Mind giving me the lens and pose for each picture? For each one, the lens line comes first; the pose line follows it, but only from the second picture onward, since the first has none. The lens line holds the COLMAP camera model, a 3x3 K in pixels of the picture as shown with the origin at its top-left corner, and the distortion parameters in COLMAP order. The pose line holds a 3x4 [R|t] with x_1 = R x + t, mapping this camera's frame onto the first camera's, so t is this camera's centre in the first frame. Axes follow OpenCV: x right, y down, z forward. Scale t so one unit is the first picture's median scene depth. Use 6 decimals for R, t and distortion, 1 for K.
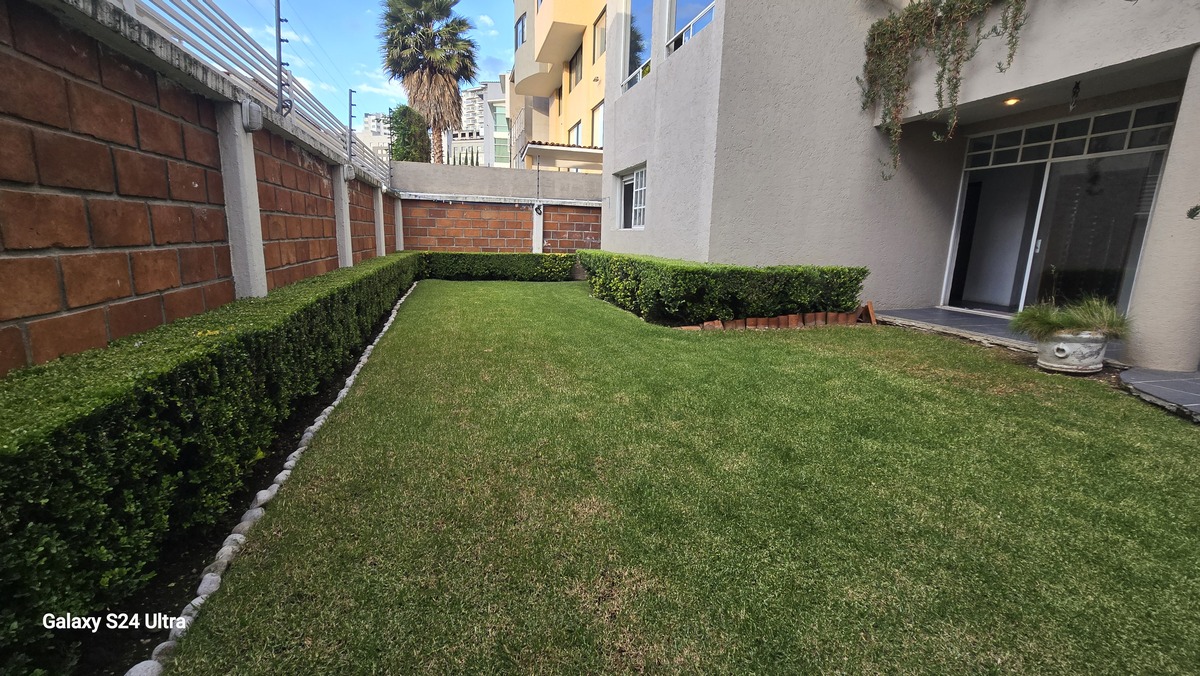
lens RADIAL K [[493.3, 0, 598.9], [0, 493.3, 334.8], [0, 0, 1]] dist [-0.004140, 0.000591]
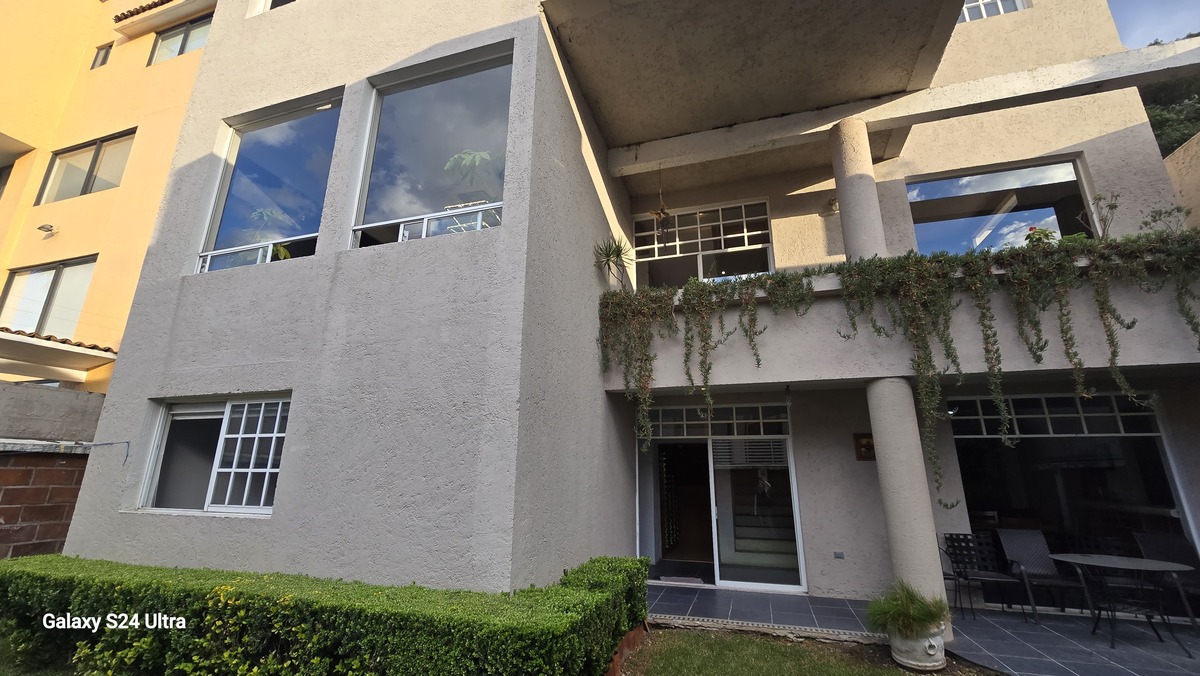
lens RADIAL K [[493.3, 0, 599.6], [0, 493.3, 336.8], [0, 0, 1]] dist [-0.004140, 0.000591]
pose [[0.546319, 0.209735, 0.810893, -0.225760], [0.170846, 0.919882, -0.353028, -0.193371], [-0.819968, 0.331404, 0.466717, 0.555343]]
